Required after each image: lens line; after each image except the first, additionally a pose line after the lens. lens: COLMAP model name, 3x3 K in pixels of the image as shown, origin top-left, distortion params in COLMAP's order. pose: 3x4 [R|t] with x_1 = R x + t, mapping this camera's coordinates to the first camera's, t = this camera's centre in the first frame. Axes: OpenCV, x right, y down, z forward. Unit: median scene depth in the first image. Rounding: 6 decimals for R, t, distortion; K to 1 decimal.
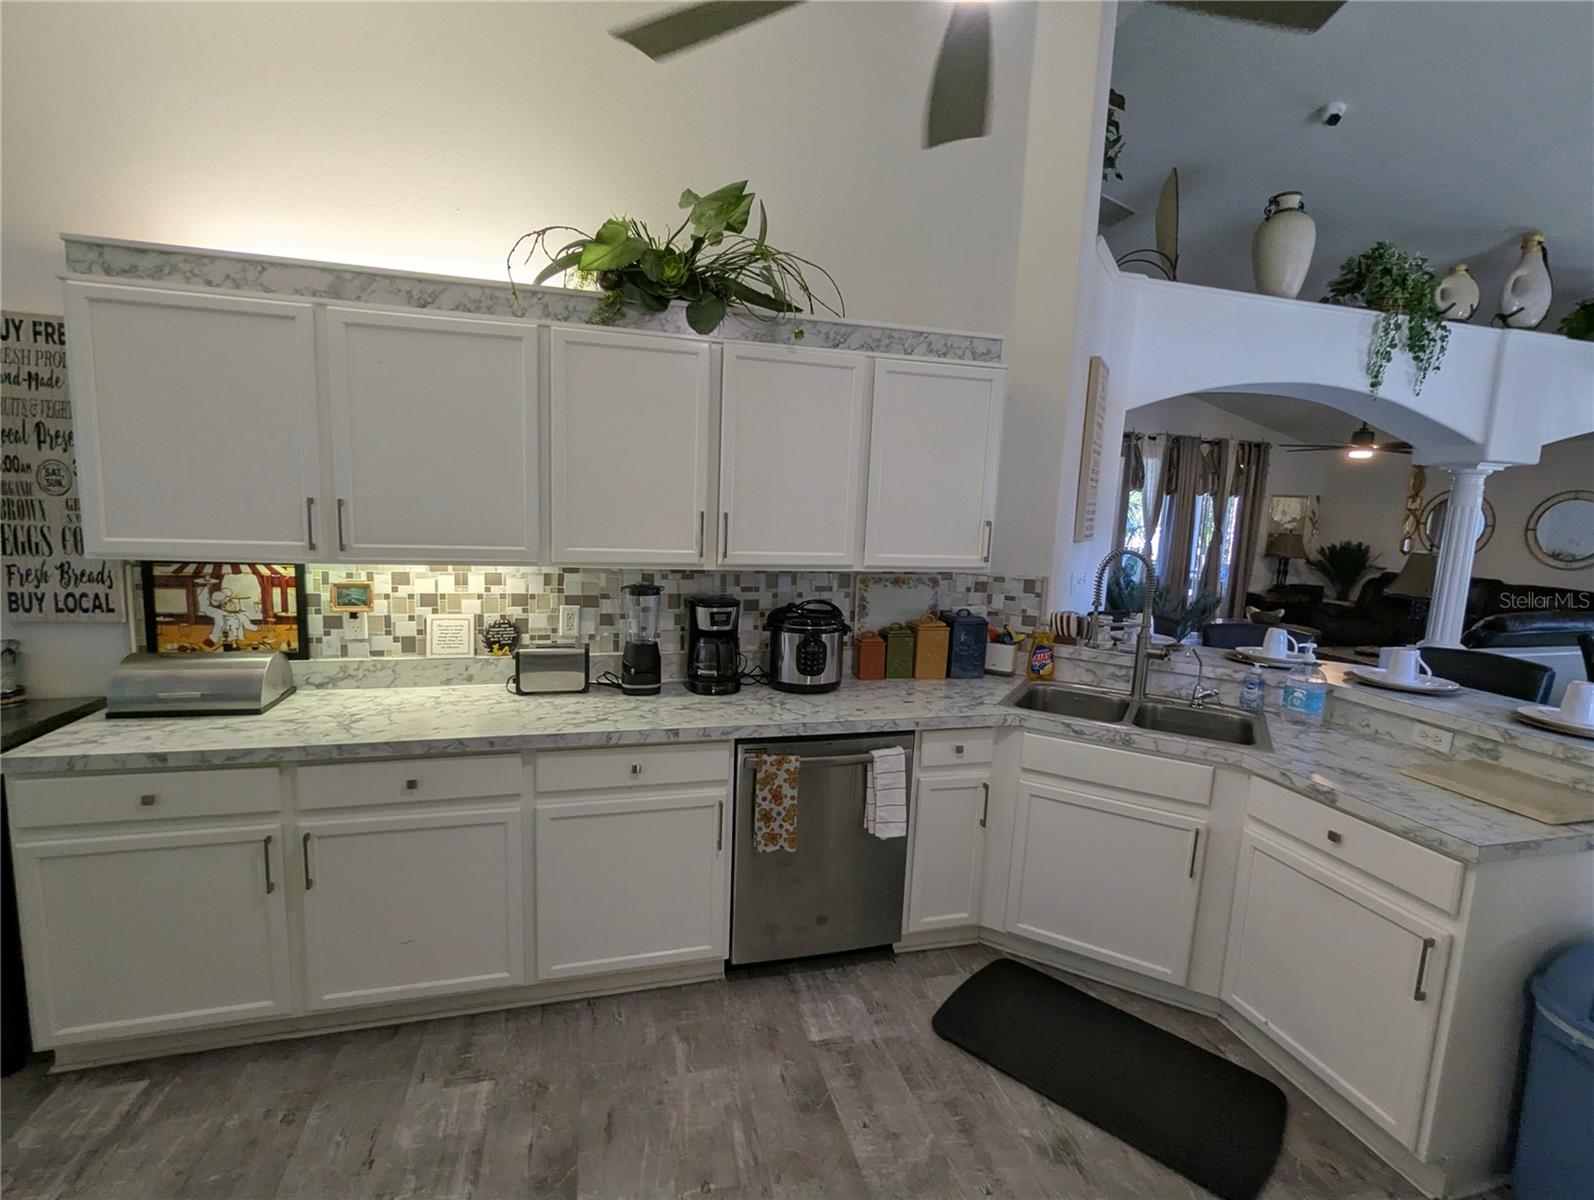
lens RADIAL K [[757.2, 0, 792.4], [0, 757.2, 606.8], [0, 0, 1]] dist [-0.012833, 0.006367]
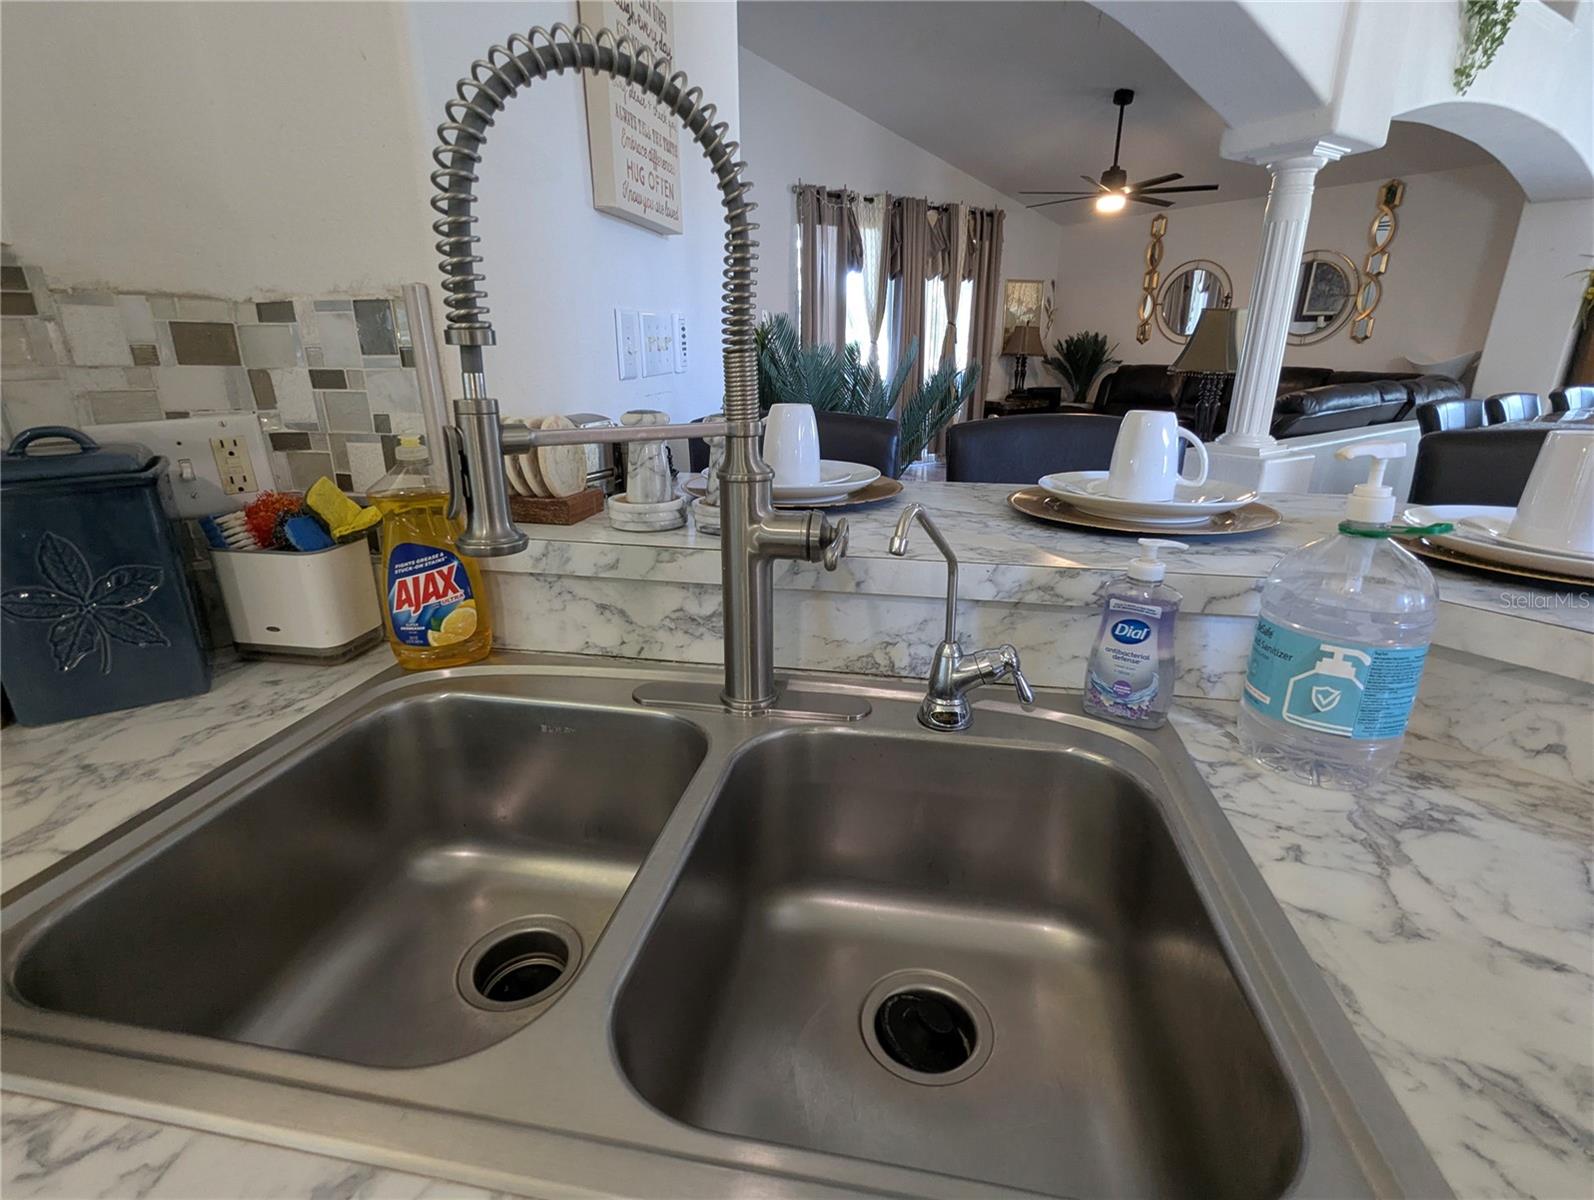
lens RADIAL K [[758.3, 0, 797.0], [0, 758.3, 600.0], [0, 0, 1]] dist [-0.006608, 0.004199]
pose [[0.946553, -0.144574, 0.288333, 0.129532], [0.087584, 0.975539, 0.201624, 0.009827], [-0.310430, -0.165594, 0.936062, 0.241183]]
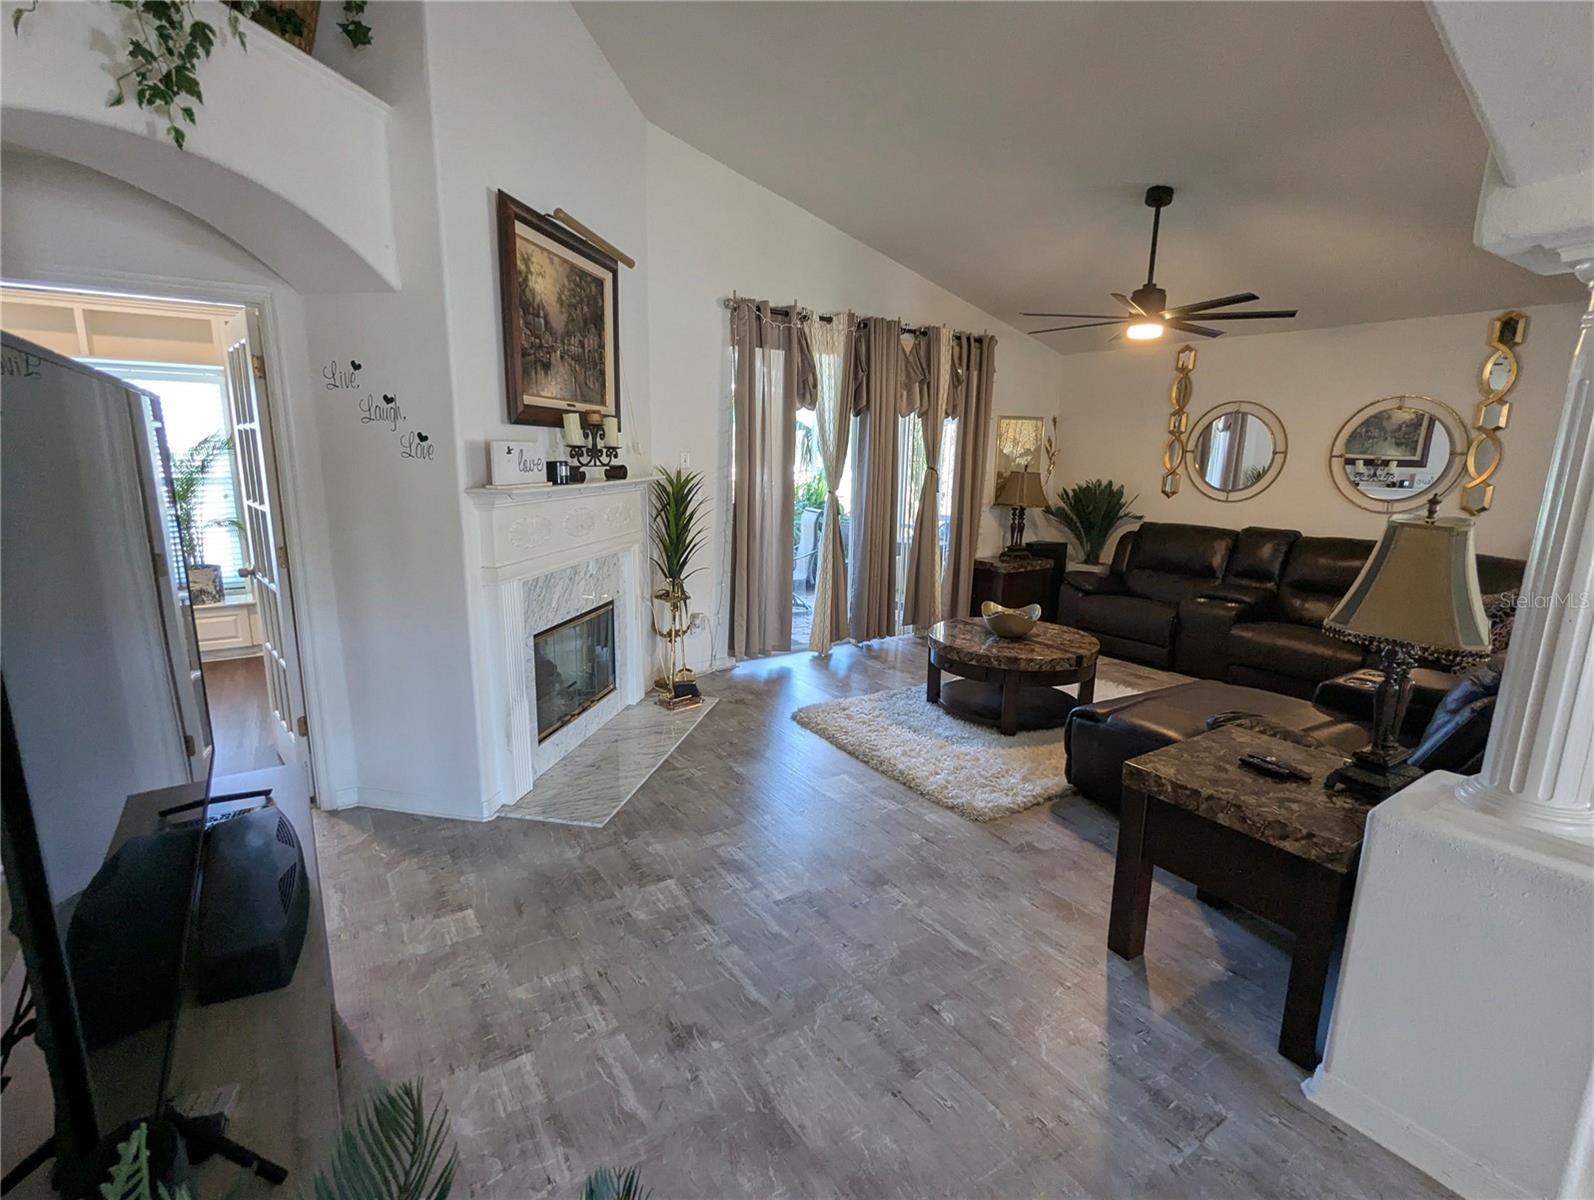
lens RADIAL K [[758.3, 0, 797.0], [0, 758.3, 600.0], [0, 0, 1]] dist [-0.006608, 0.004199]
pose [[0.943010, -0.087196, 0.321138, 0.243115], [0.067338, 0.995096, 0.072456, -0.047311], [-0.325881, -0.046702, 0.944257, 0.430741]]
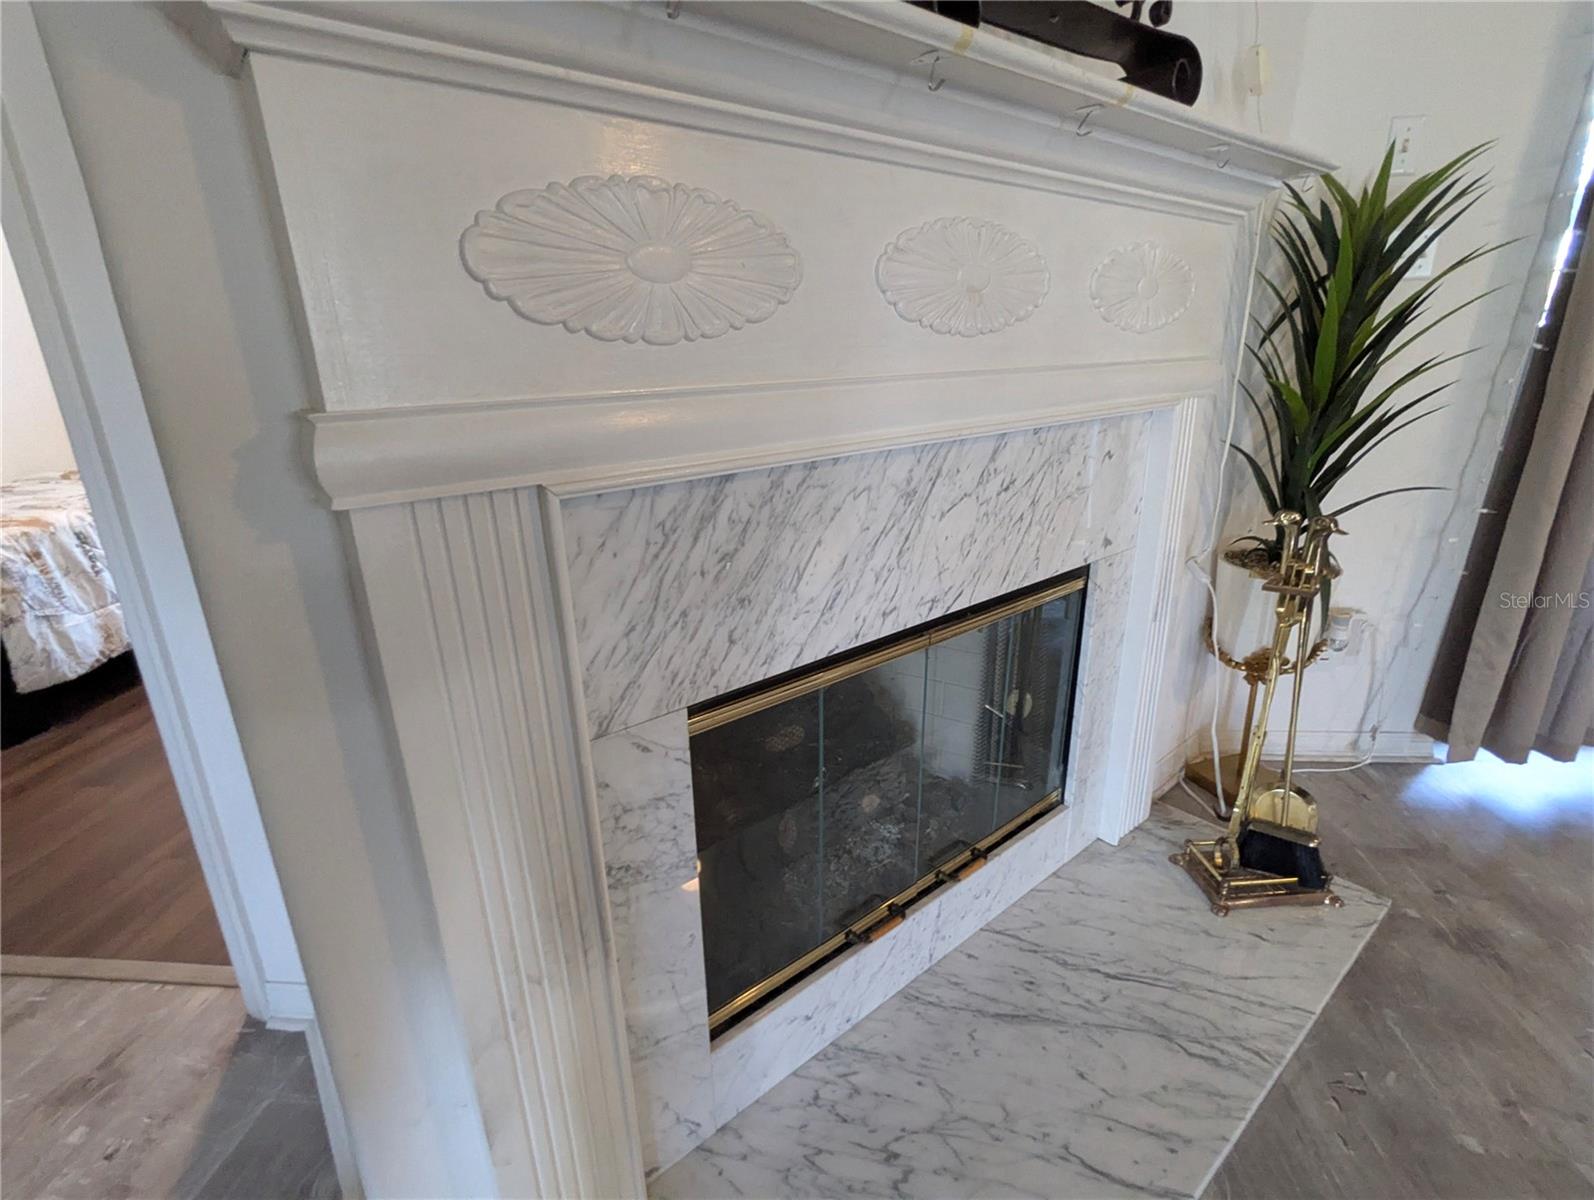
lens RADIAL K [[758.3, 0, 797.0], [0, 758.3, 600.0], [0, 0, 1]] dist [-0.006608, 0.004199]
pose [[0.937830, 0.053999, -0.342868, 0.286522], [0.008606, 0.983903, 0.178499, -0.041562], [0.346988, -0.170352, 0.922269, 0.762569]]
